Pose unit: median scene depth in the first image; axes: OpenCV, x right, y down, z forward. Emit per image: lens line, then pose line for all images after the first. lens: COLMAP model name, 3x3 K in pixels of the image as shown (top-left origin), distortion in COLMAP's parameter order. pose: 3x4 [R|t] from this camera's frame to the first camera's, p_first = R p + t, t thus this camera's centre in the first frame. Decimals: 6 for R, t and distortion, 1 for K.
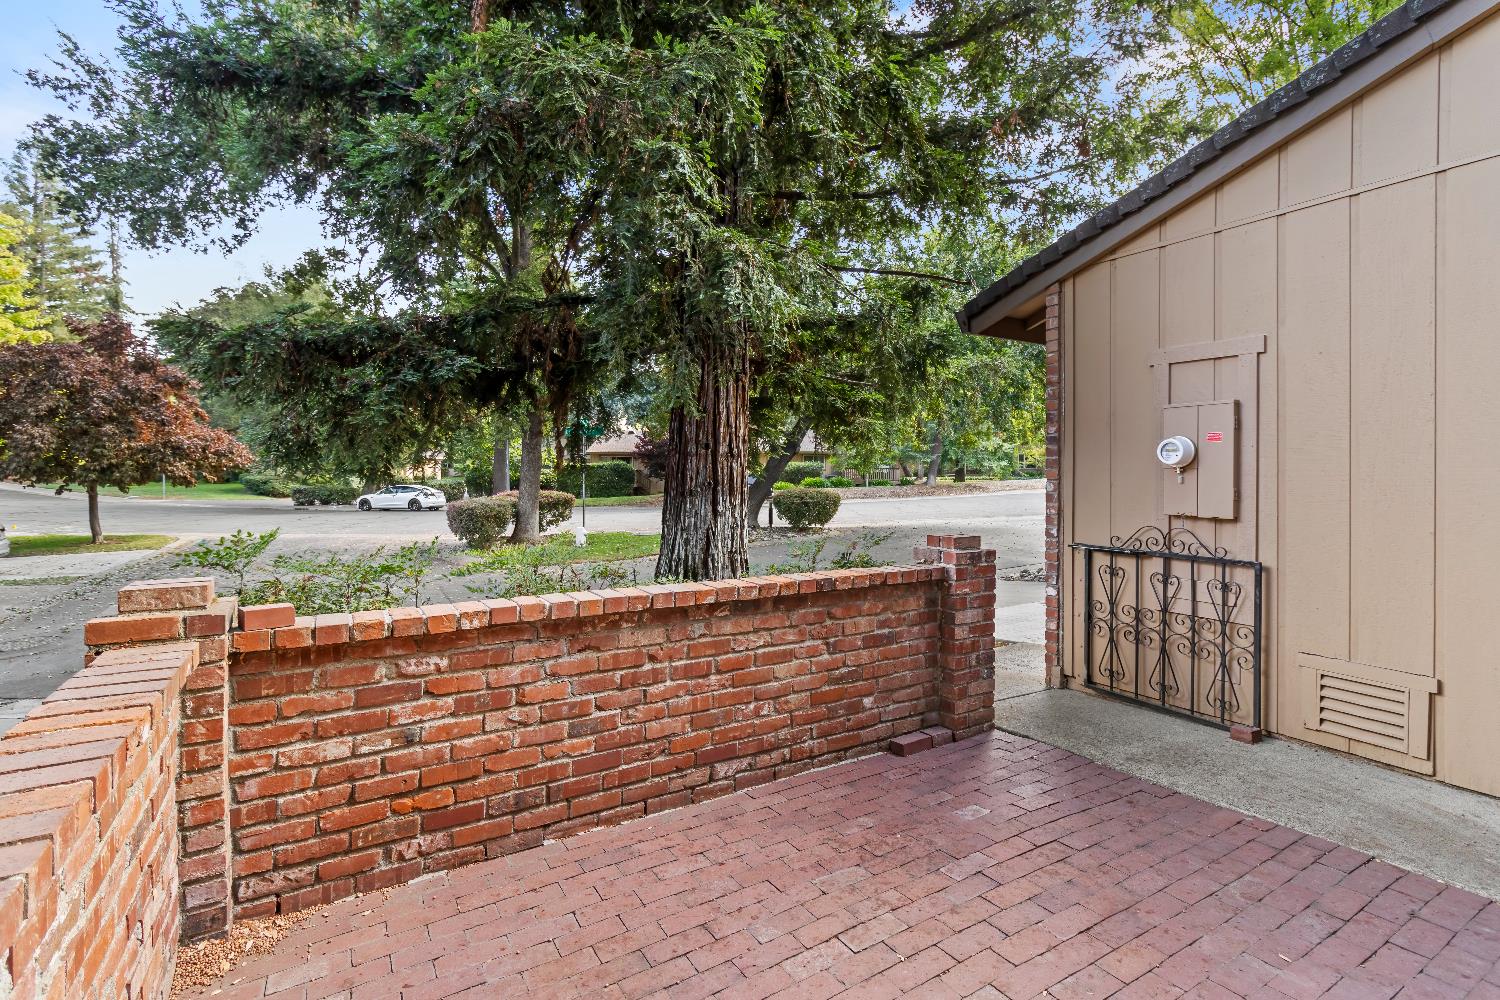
lens RADIAL K [[697.7, 0, 758.6], [0, 697.7, 466.4], [0, 0, 1]] dist [-0.004511, -0.000209]
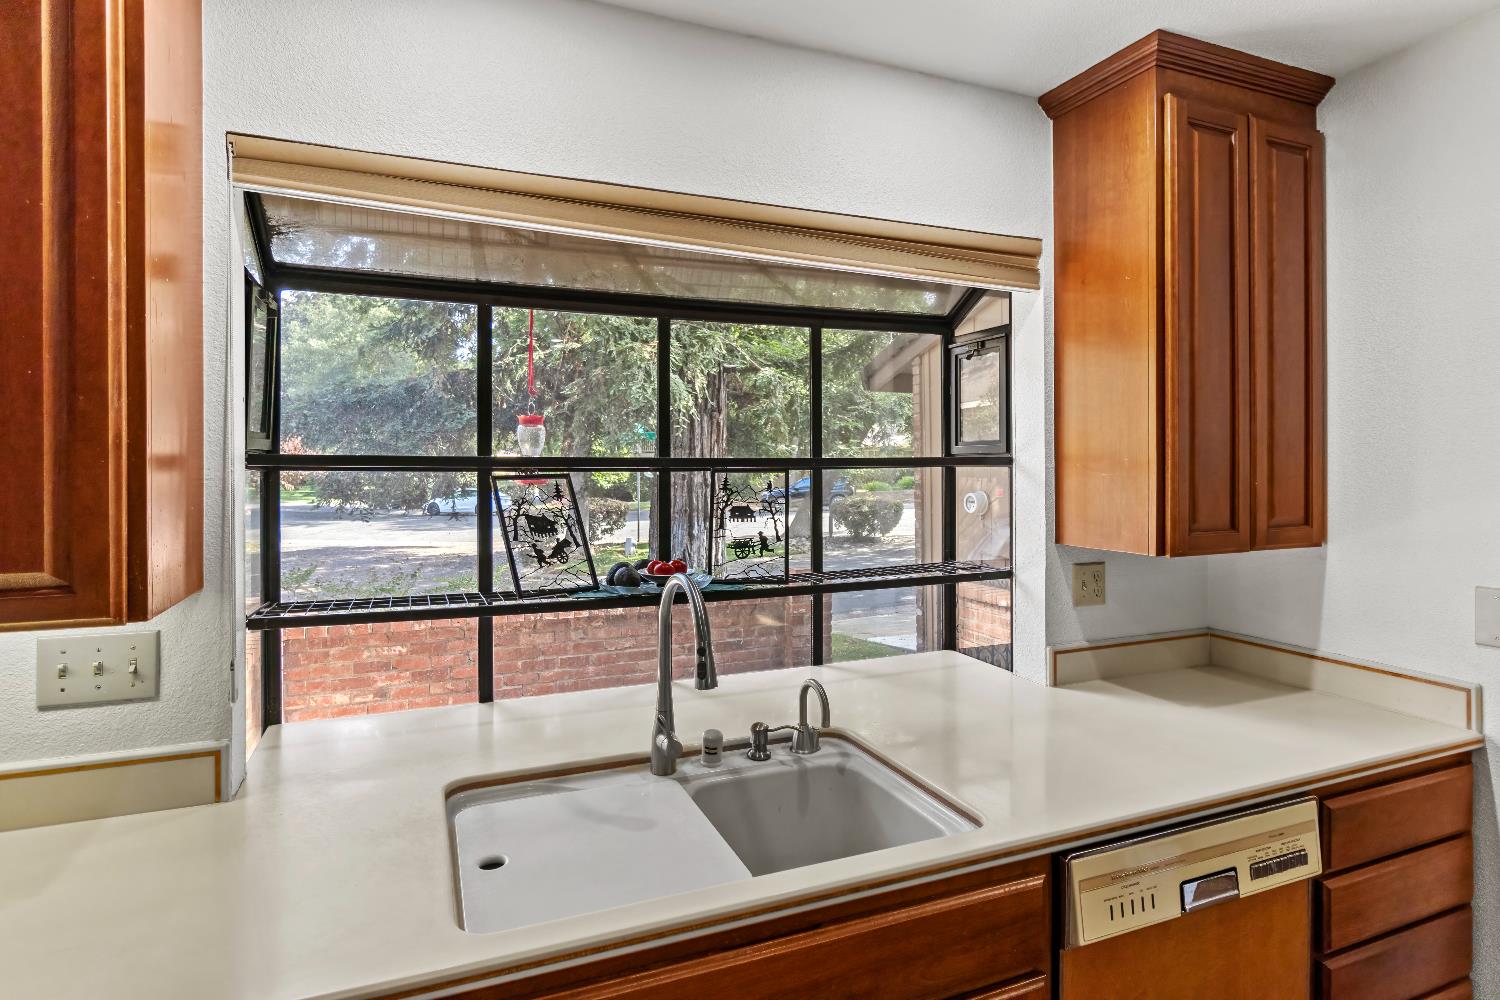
lens RADIAL K [[793.0, 0, 752.0], [0, 793.0, 466.6], [0, 0, 1]] dist [0.000592, -0.000003]
pose [[0.990469, -0.008343, -0.137480, 0.397762], [0.009259, 0.999939, 0.006025, -0.098953], [0.137421, -0.007241, 0.990486, -0.471655]]
